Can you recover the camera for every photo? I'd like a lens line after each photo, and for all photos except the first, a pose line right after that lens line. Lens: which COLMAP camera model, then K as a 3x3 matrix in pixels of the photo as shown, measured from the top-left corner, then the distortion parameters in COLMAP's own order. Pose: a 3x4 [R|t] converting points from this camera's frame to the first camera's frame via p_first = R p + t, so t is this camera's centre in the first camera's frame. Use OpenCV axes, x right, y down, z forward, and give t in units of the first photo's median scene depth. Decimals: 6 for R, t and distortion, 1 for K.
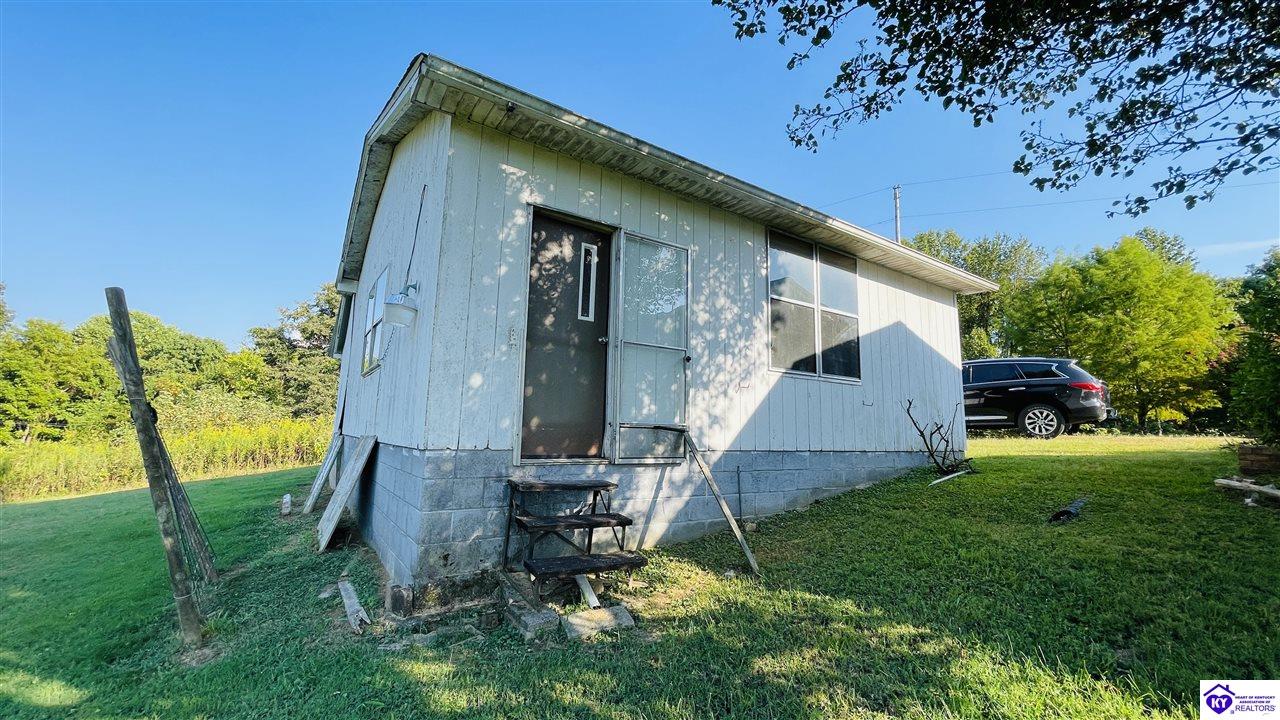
lens RADIAL K [[520.5, 0, 640.0], [0, 520.5, 360.0], [0, 0, 1]] dist [0.001501, -0.000099]
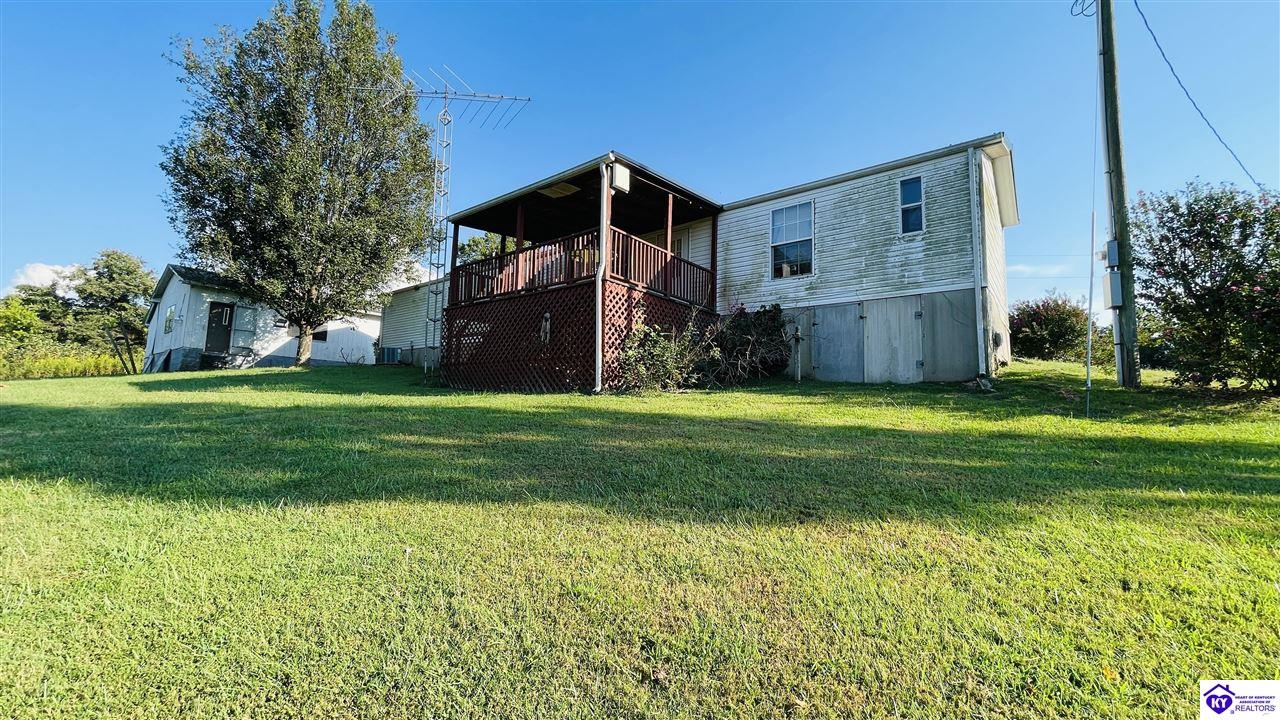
lens RADIAL K [[520.5, 0, 640.0], [0, 520.5, 360.0], [0, 0, 1]] dist [0.001501, -0.000099]
pose [[0.958463, 0.038922, 0.282547, 0.217576], [-0.051651, 0.997952, 0.037740, -0.013003], [-0.280500, -0.050767, 0.958511, -0.460092]]
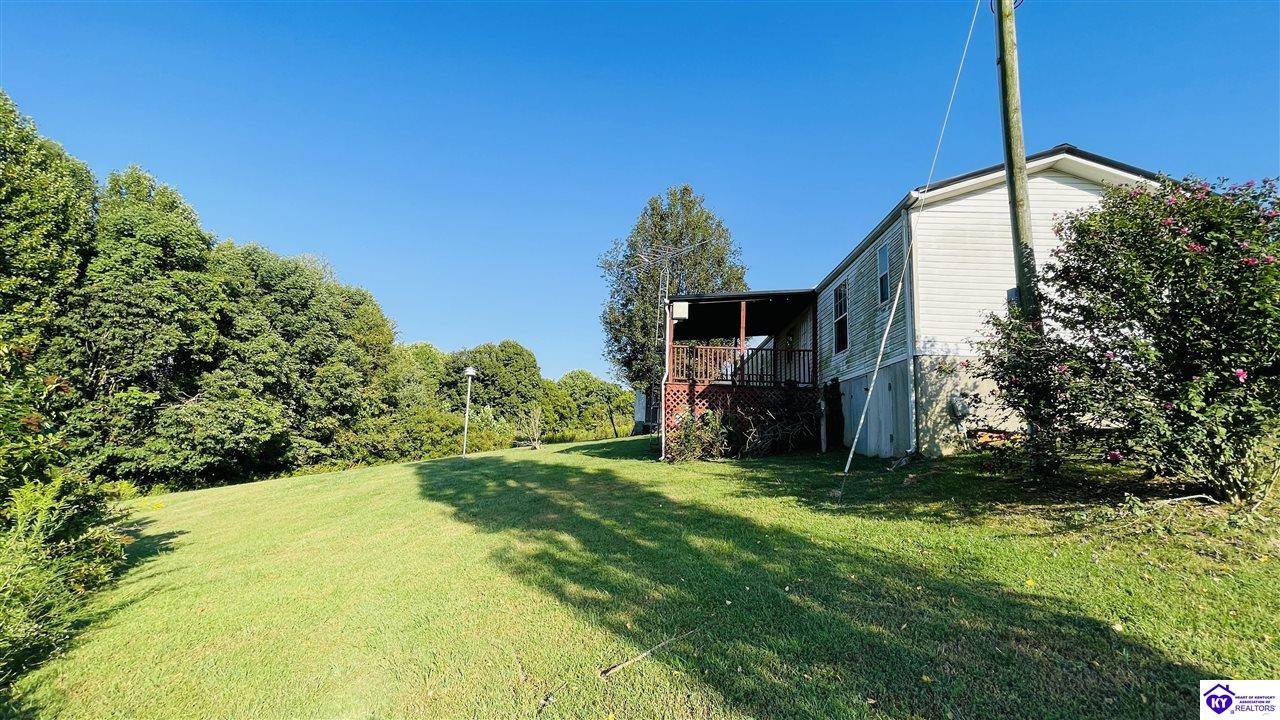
lens RADIAL K [[520.5, 0, 640.0], [0, 520.5, 360.0], [0, 0, 1]] dist [0.001501, -0.000099]
pose [[0.800237, -0.074817, -0.594999, 0.424632], [0.053278, 0.997133, -0.053727, -0.033465], [0.597313, 0.011294, 0.801929, -0.510774]]
